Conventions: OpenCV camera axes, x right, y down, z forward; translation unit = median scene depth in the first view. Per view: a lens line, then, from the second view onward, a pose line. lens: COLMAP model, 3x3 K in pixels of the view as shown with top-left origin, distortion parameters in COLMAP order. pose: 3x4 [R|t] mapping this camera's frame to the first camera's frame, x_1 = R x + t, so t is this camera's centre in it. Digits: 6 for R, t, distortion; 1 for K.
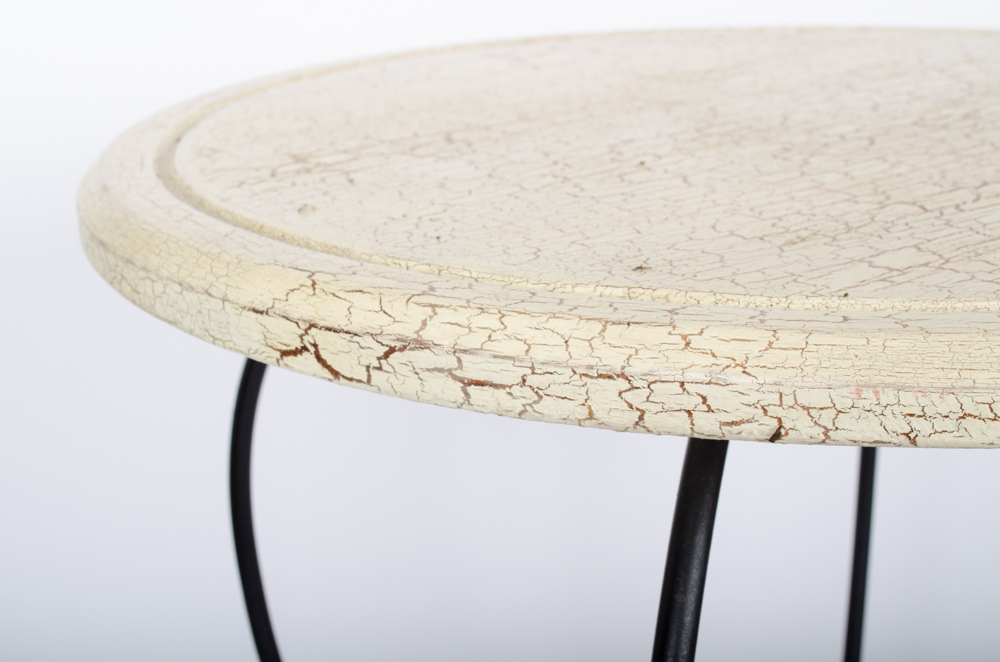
lens RADIAL K [[1519.5, 0, 500.7], [0, 1519.5, 332.0], [0, 0, 1]] dist [-0.010848, 0.000000]
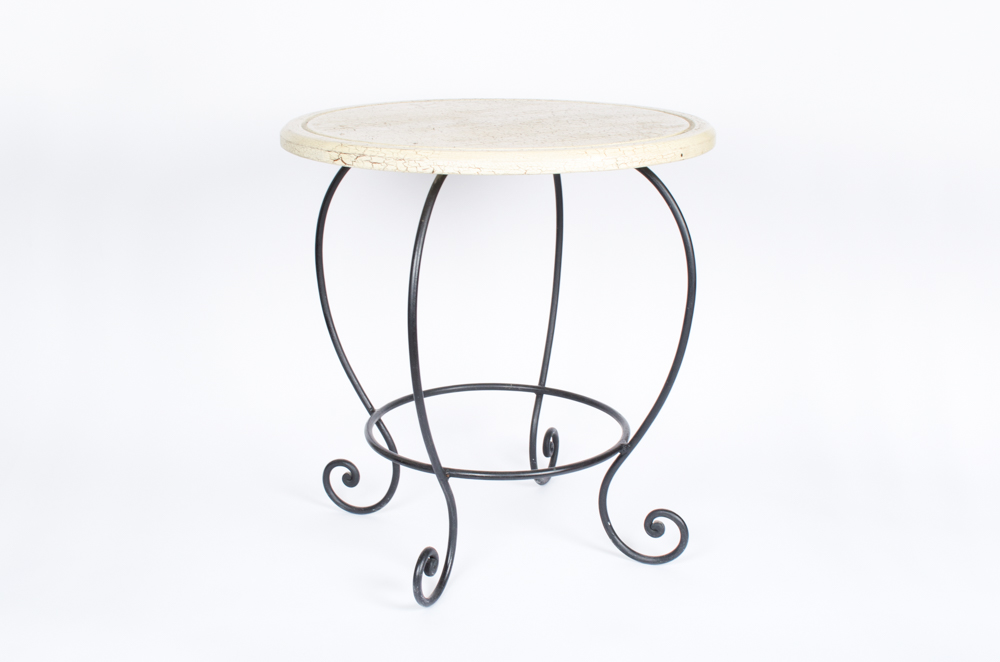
lens RADIAL K [[1446.5, 0, 499.0], [0, 1446.5, 329.8], [0, 0, 1]] dist [0.092701, 0.000000]
pose [[0.998656, 0.033435, -0.039593, 0.487479], [-0.035668, 0.997731, -0.057106, 0.685347], [0.037593, 0.058441, 0.997583, -2.971005]]
